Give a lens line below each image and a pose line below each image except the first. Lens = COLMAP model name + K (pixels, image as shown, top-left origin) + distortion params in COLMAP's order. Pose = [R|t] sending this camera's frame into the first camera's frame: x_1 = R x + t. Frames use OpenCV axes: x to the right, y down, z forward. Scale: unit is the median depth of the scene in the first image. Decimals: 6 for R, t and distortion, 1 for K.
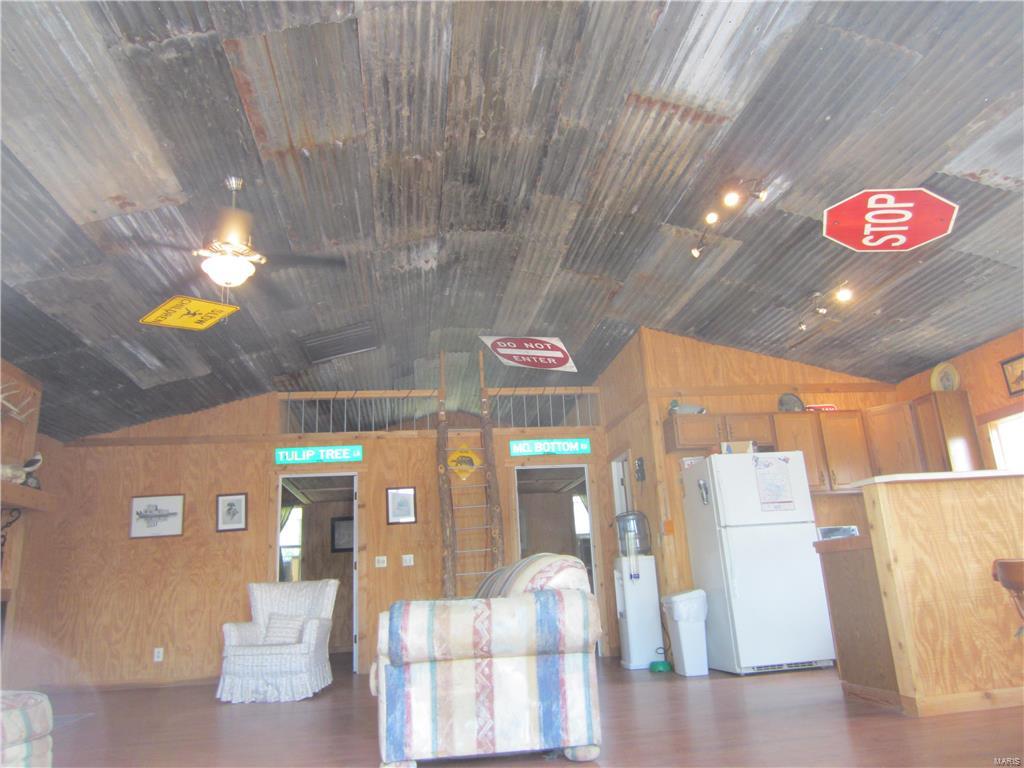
lens RADIAL K [[733.0, 0, 509.6], [0, 733.0, 381.5], [0, 0, 1]] dist [-0.030519, 0.011855]
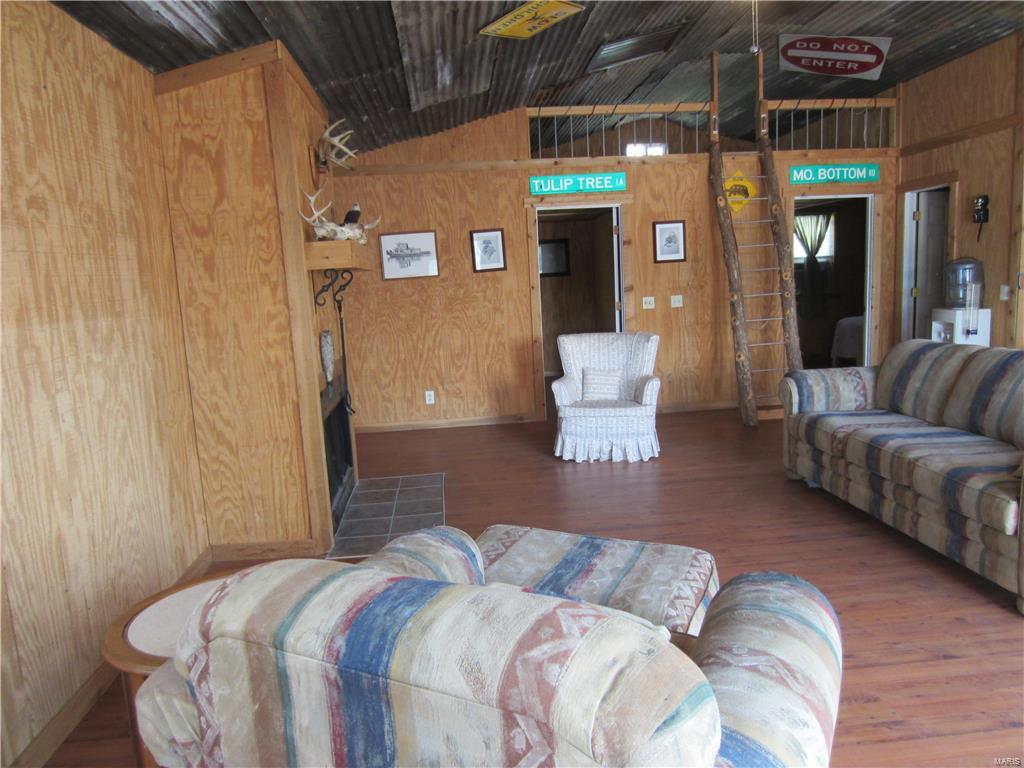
lens RADIAL K [[733.0, 0, 511.3], [0, 733.0, 387.8], [0, 0, 1]] dist [-0.030519, 0.011855]
pose [[0.999207, 0.011344, -0.038176, -0.344241], [0.005428, 0.910842, 0.412720, -0.044160], [0.039454, -0.412600, 0.910058, 0.112802]]
